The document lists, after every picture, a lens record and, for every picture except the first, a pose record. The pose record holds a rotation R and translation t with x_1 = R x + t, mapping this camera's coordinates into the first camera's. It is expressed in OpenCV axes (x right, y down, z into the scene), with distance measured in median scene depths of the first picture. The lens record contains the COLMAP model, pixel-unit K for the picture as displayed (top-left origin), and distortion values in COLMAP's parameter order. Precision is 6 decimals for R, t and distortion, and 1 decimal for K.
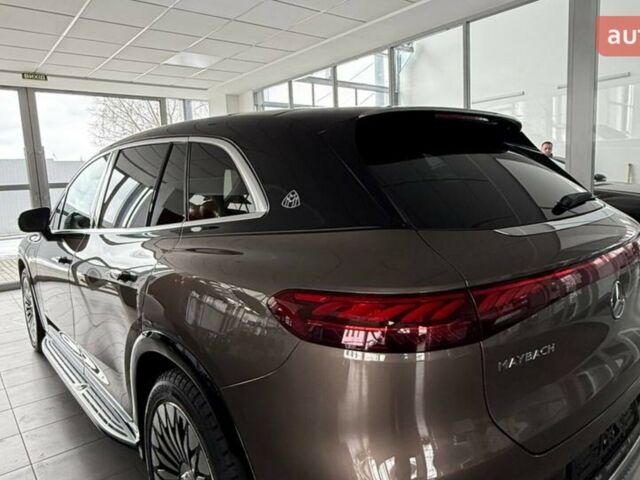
lens RADIAL K [[463.2, 0, 327.1], [0, 463.2, 240.9], [0, 0, 1]] dist [-0.001537, -0.000839]
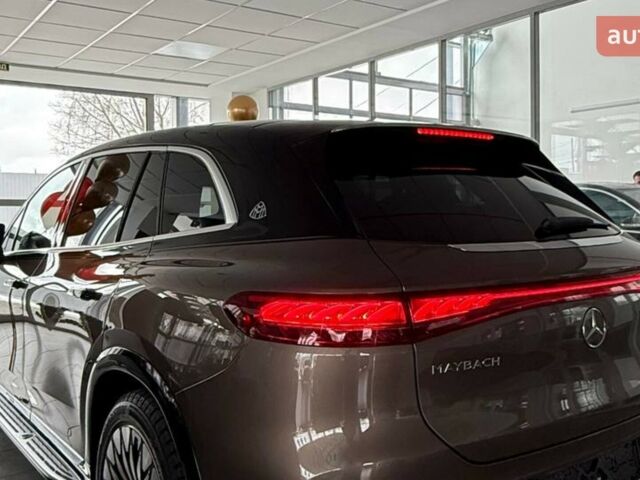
lens RADIAL K [[697.2, 0, 336.8], [0, 697.2, 239.8], [0, 0, 1]] dist [-0.005801, 0.006903]
pose [[0.996822, 0.039996, -0.068887, 0.119009], [-0.046342, 0.994575, -0.093130, 0.064029], [0.064789, 0.096026, 0.993268, -0.289210]]
